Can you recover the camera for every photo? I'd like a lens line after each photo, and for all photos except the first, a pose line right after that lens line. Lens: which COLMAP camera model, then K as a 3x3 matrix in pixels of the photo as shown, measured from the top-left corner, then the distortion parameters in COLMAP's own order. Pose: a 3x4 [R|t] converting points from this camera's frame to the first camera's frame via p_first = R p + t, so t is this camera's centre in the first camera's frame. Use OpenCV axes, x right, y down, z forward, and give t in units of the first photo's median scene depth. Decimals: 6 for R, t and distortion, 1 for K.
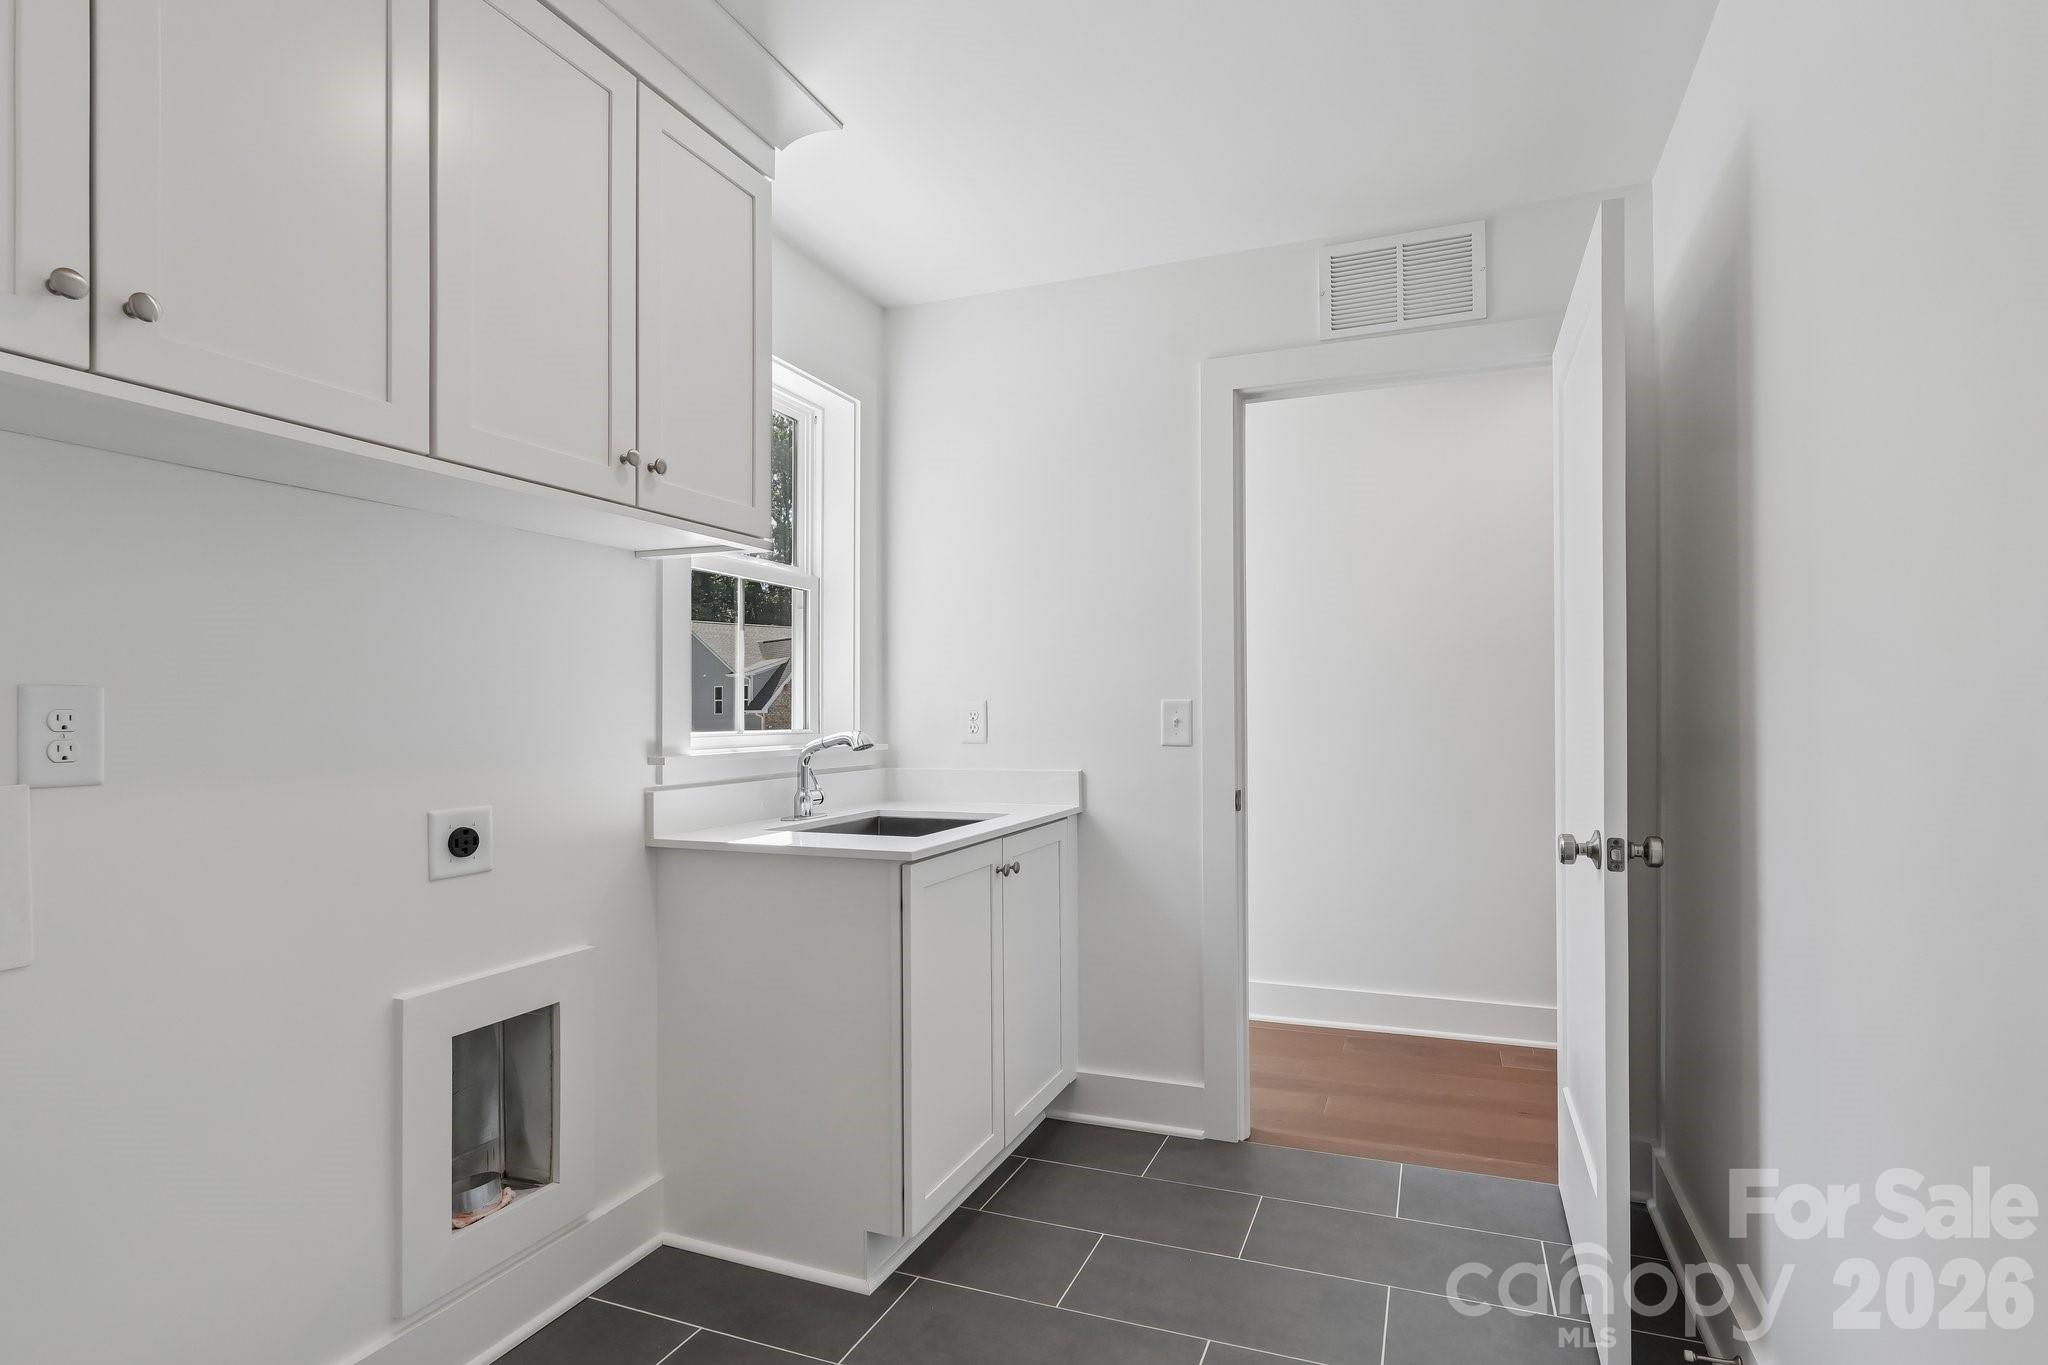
lens RADIAL K [[1027.4, 0, 1029.7], [0, 1027.4, 695.3], [0, 0, 1]] dist [0.000239, -0.000115]
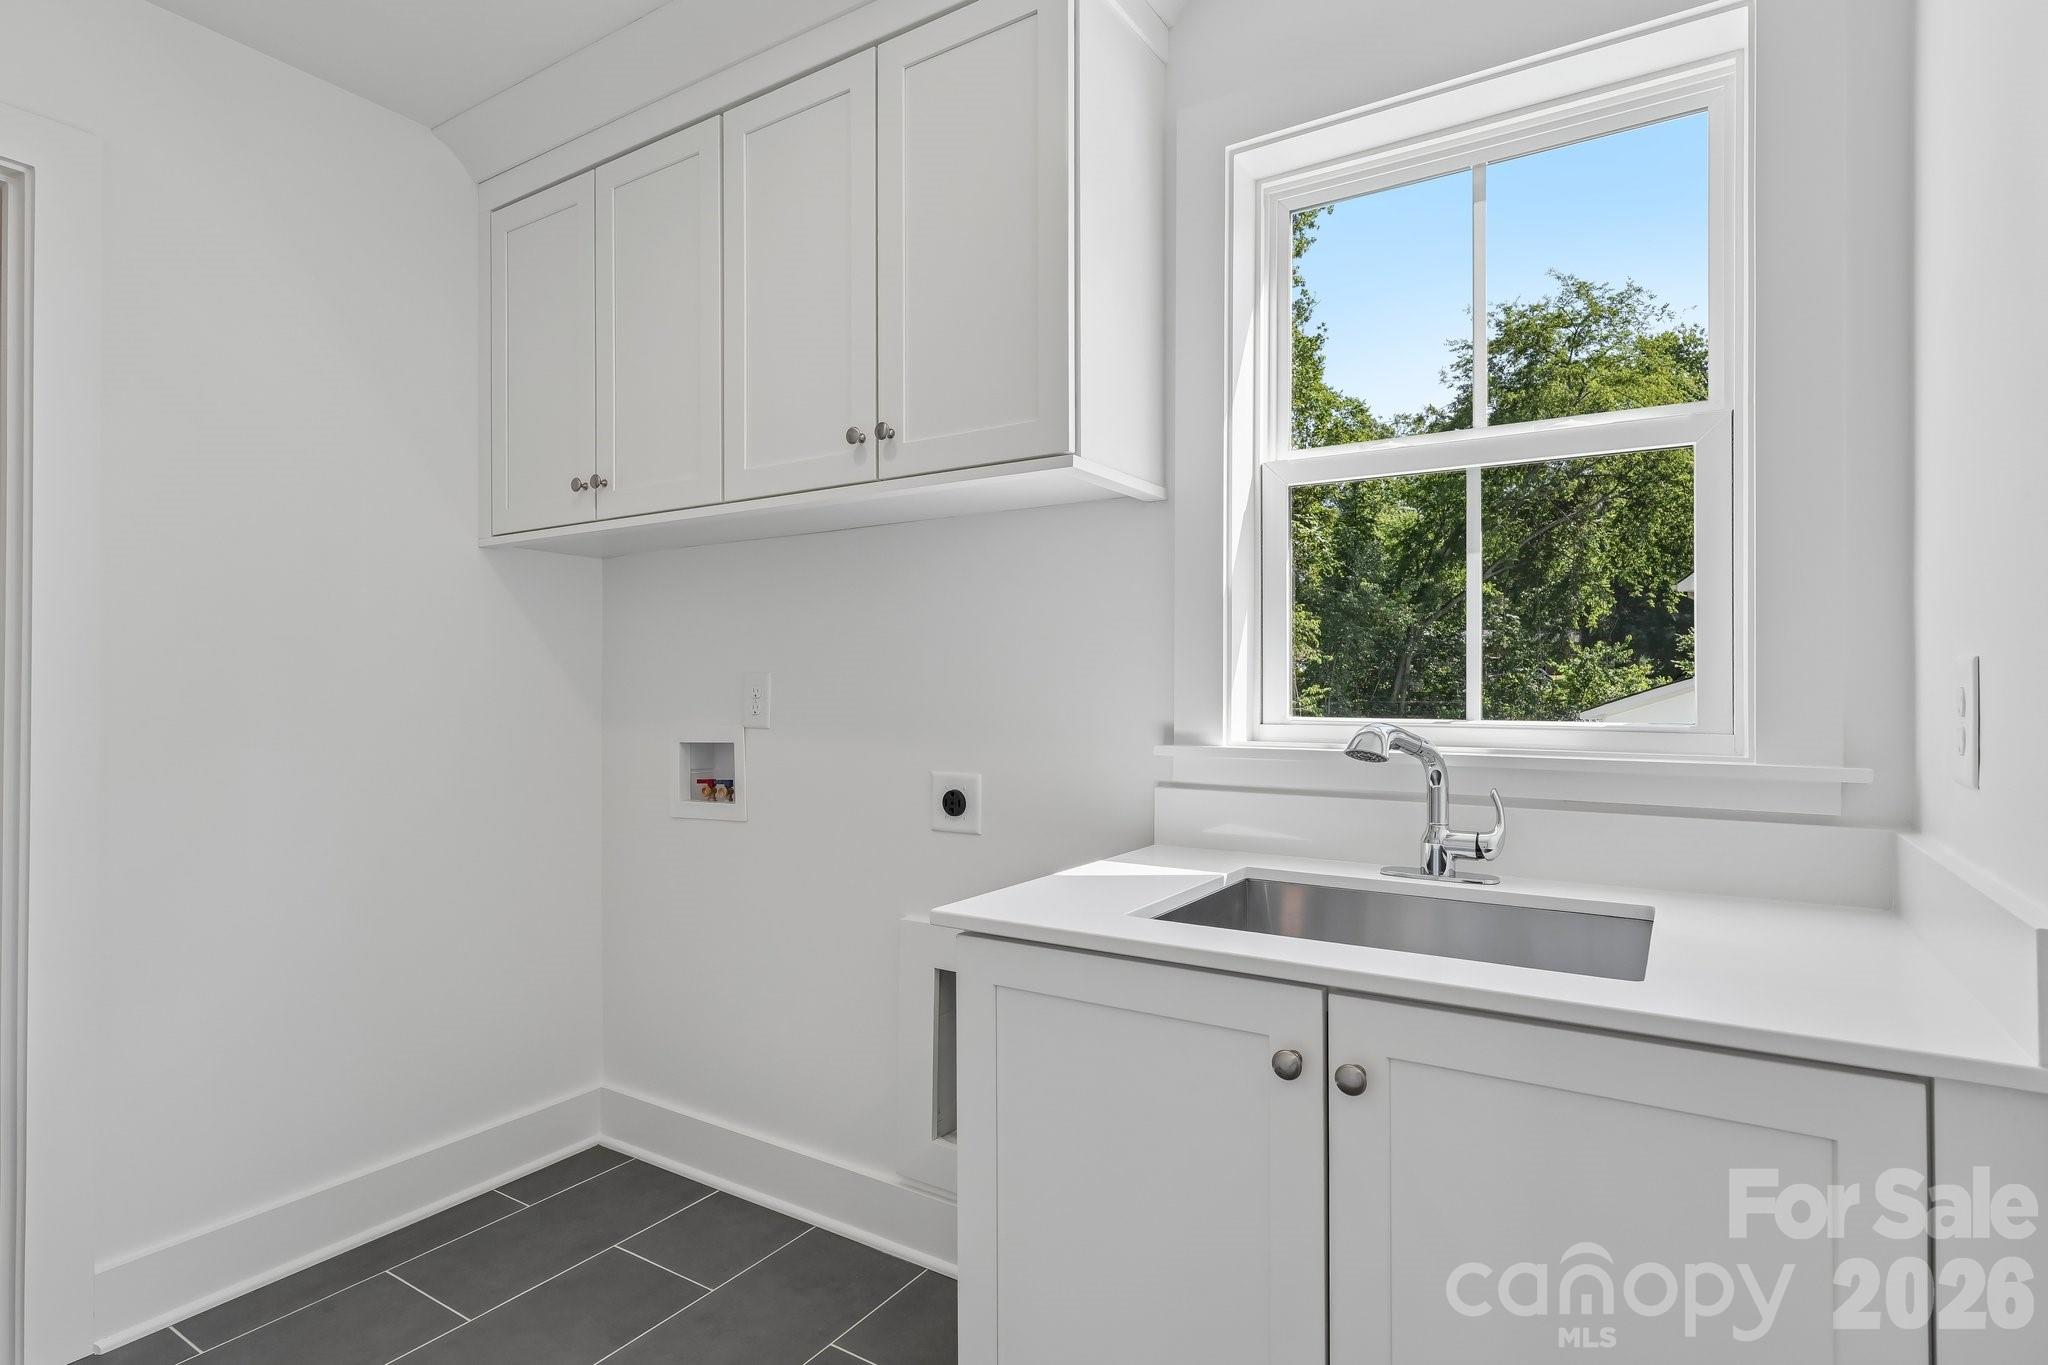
lens RADIAL K [[1027.4, 0, 1029.4], [0, 1027.4, 684.6], [0, 0, 1]] dist [0.000239, -0.000115]
pose [[-0.182240, -0.004925, -0.983242, 0.546364], [0.013815, 0.999876, -0.007569, 0.022140], [0.983157, -0.014963, -0.182150, 1.287734]]
